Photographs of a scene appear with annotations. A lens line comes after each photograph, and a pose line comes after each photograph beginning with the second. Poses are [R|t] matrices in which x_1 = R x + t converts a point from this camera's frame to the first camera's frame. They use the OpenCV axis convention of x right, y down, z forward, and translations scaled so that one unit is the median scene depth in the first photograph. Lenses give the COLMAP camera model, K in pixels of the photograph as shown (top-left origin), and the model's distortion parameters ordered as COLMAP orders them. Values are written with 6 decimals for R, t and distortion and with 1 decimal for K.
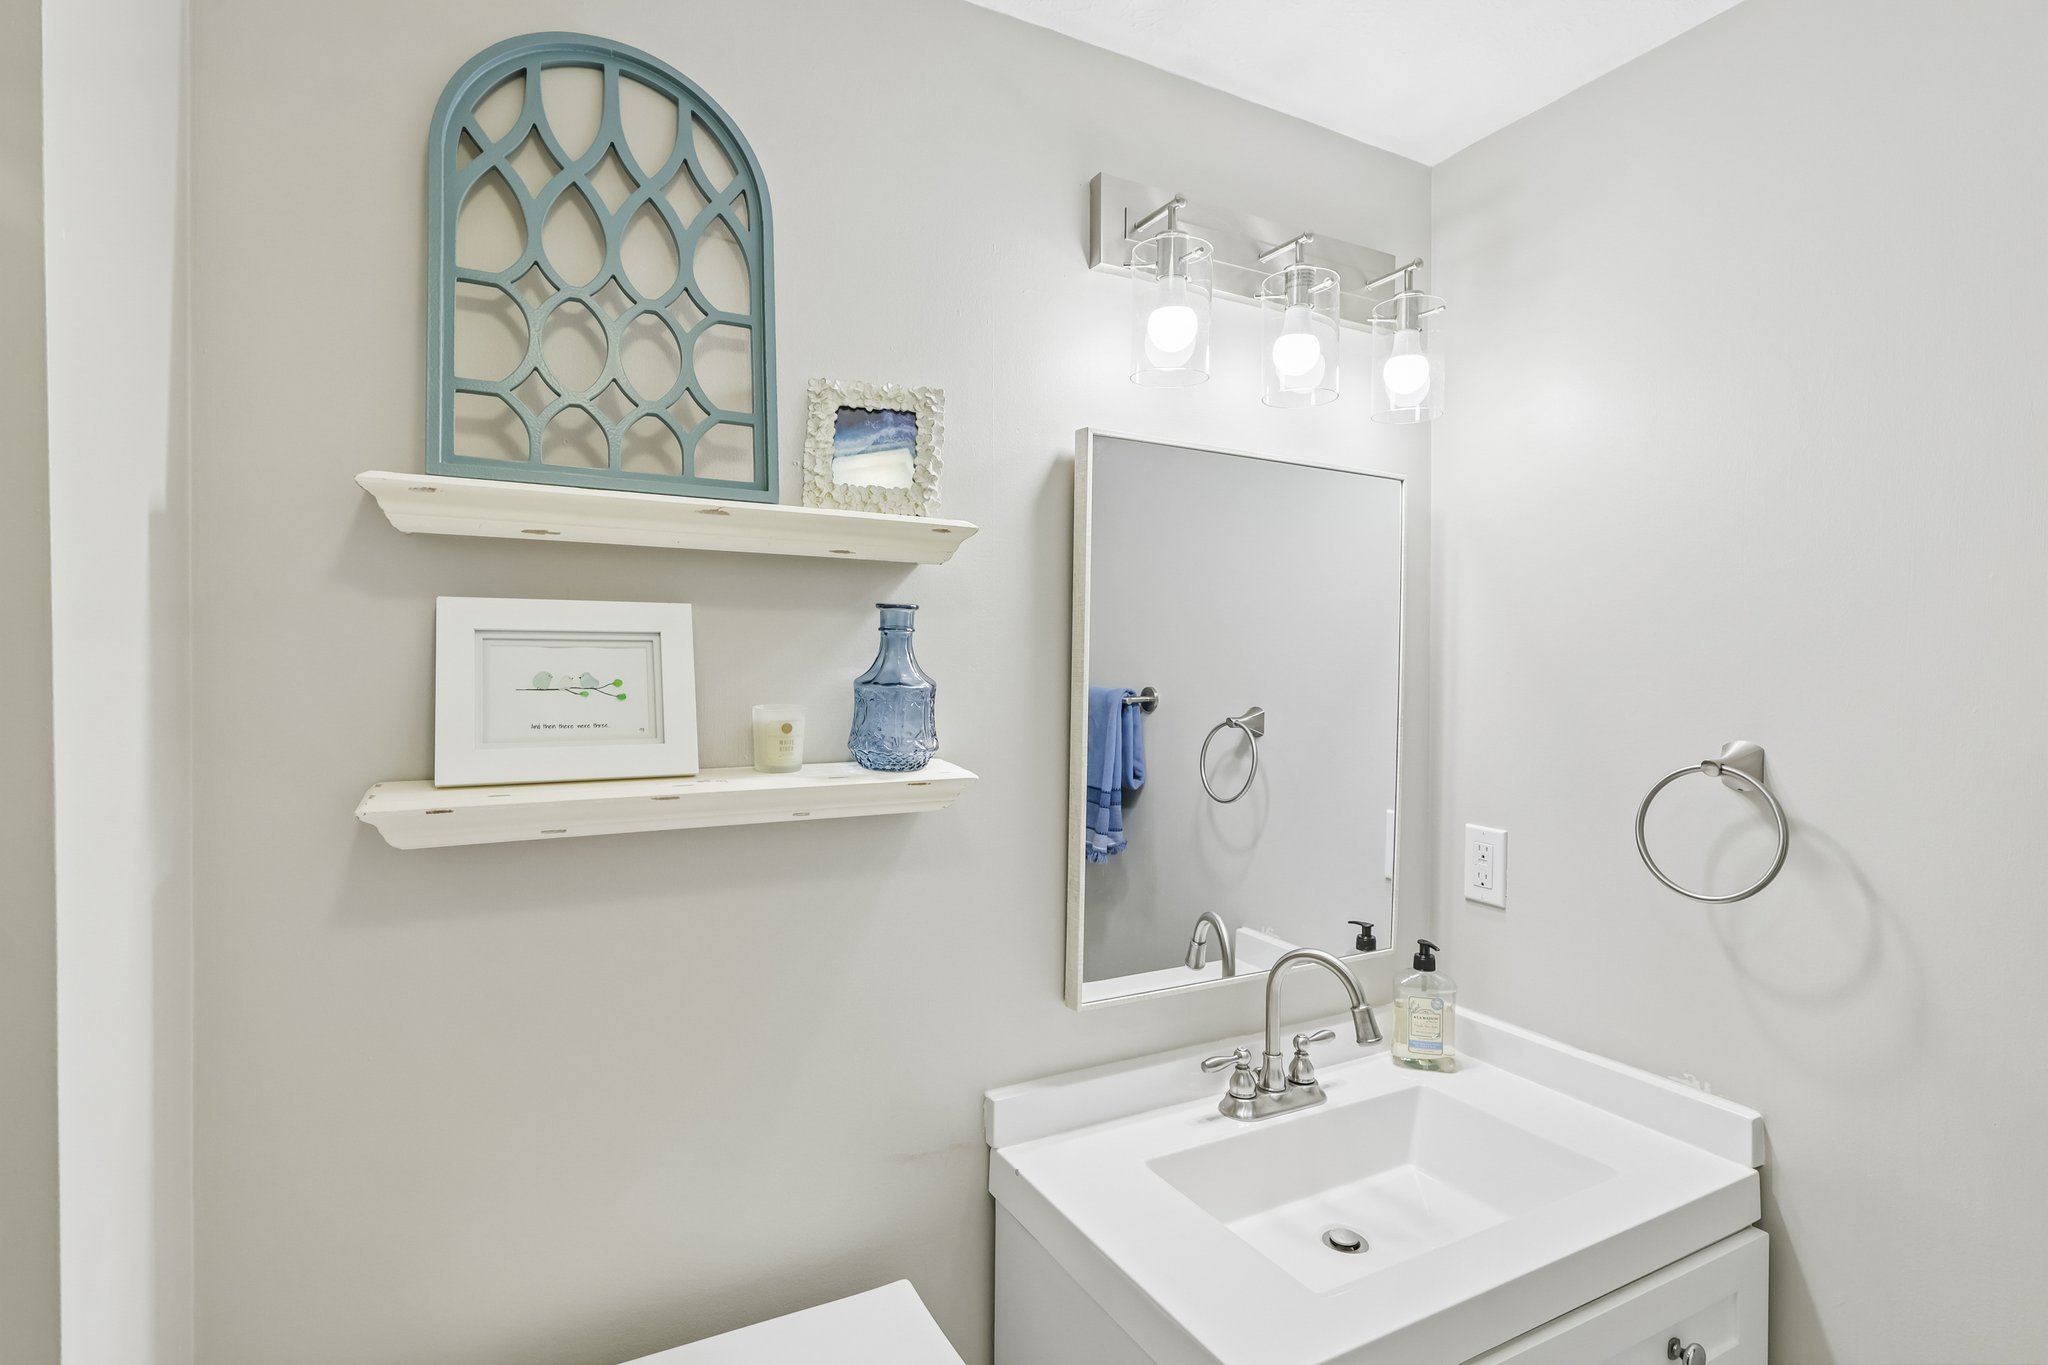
lens RADIAL K [[999.8, 0, 1024.7], [0, 999.8, 679.5], [0, 0, 1]] dist [-0.000800, 0.000344]
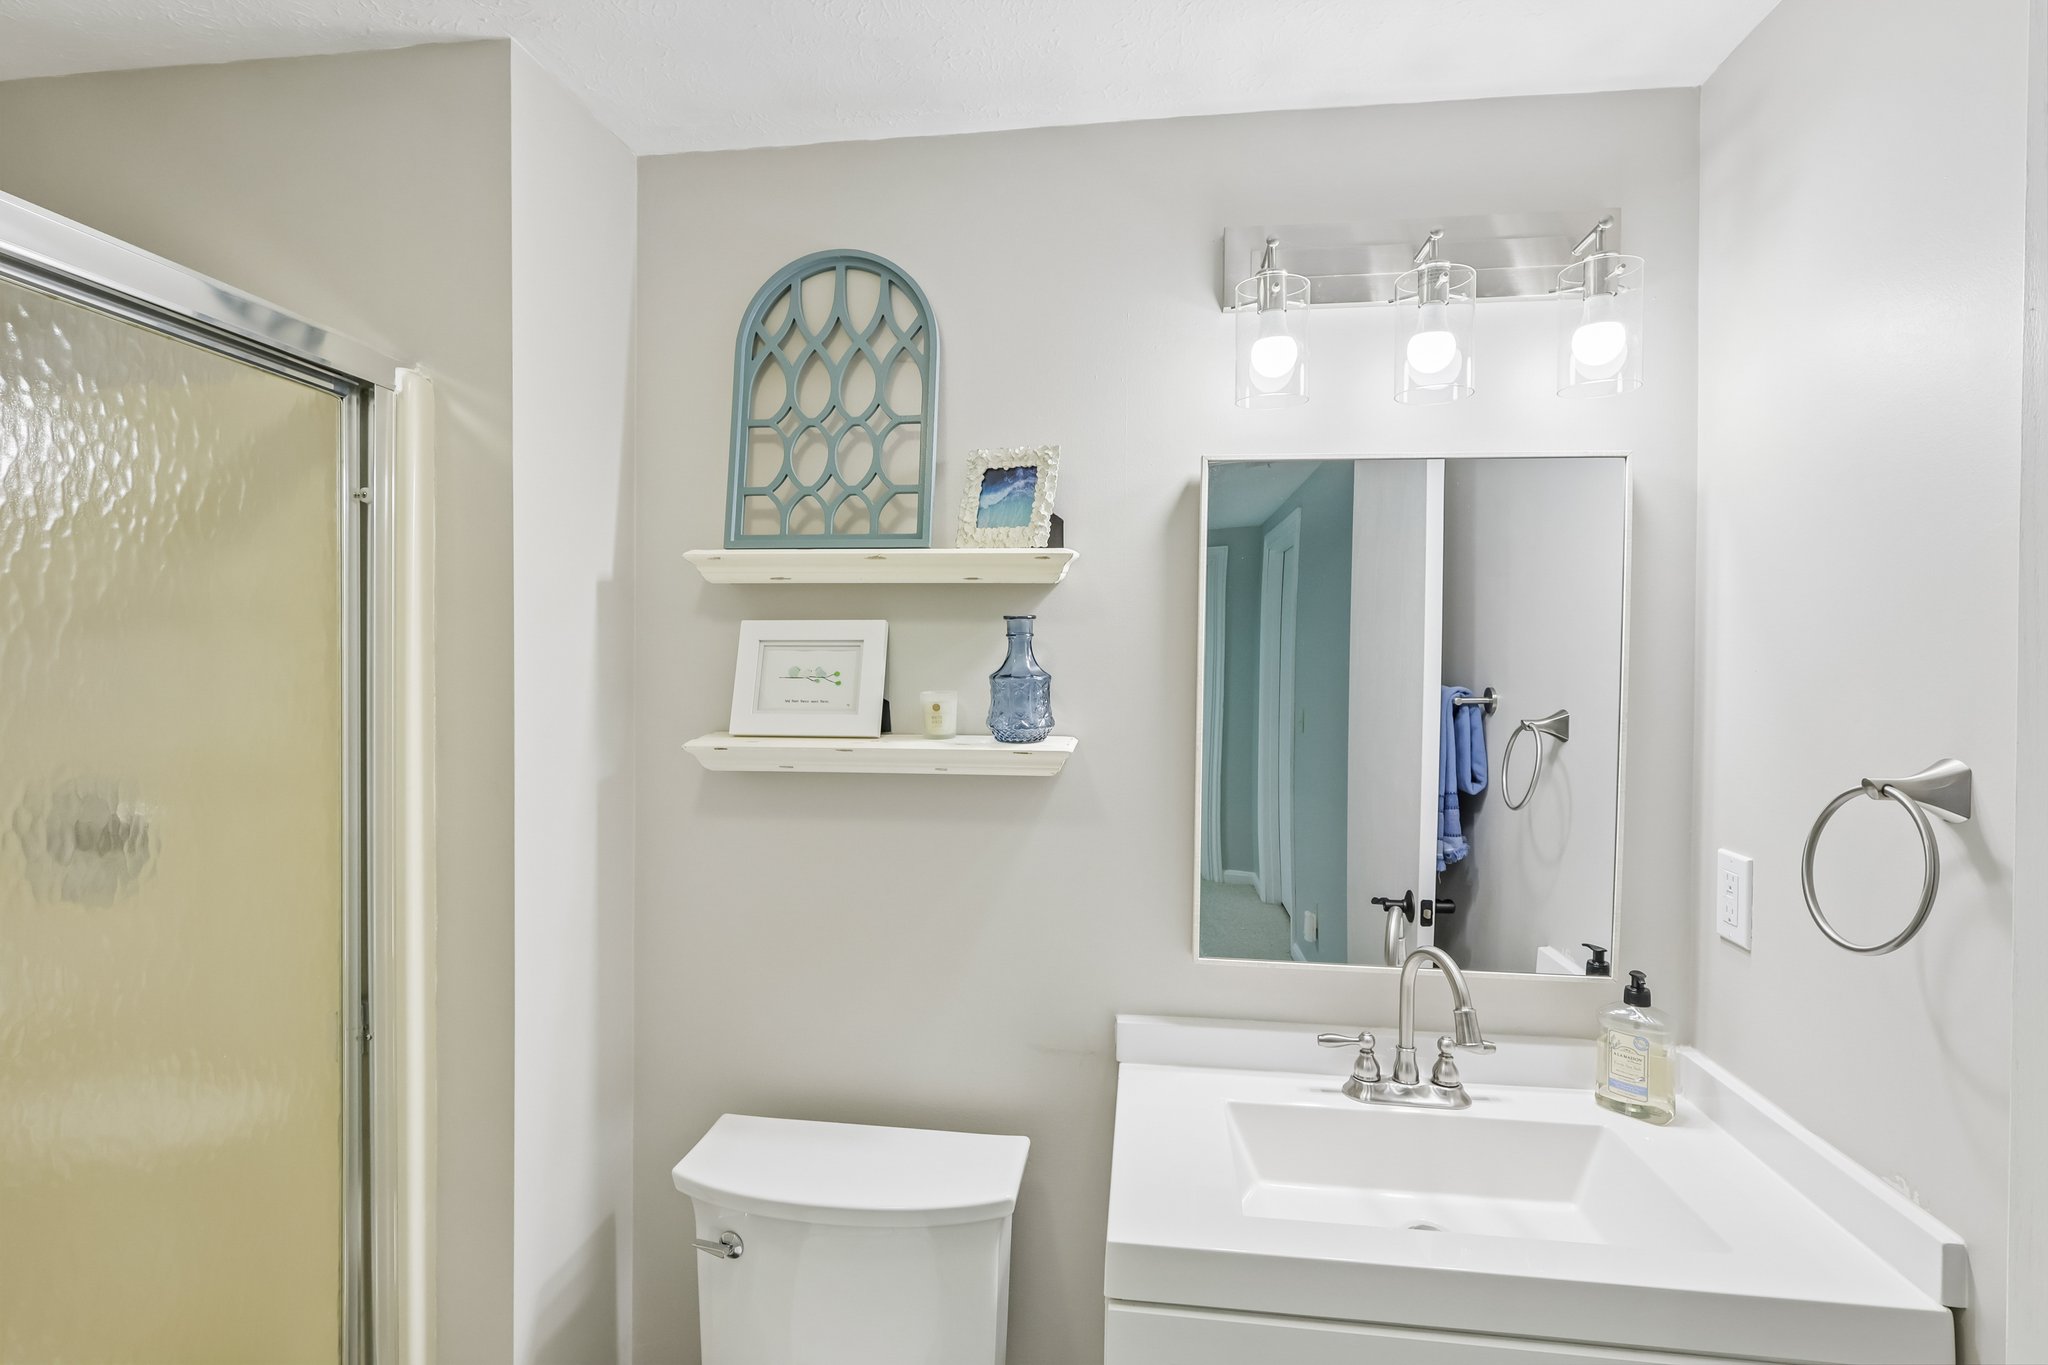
lens RADIAL K [[999.8, 0, 1018.0], [0, 999.8, 680.4], [0, 0, 1]] dist [-0.000800, 0.000344]
pose [[0.811952, 0.009228, -0.583652, 0.615934], [-0.009860, 0.999949, 0.002093, 0.006388], [0.583641, 0.004055, 0.812001, -0.060401]]
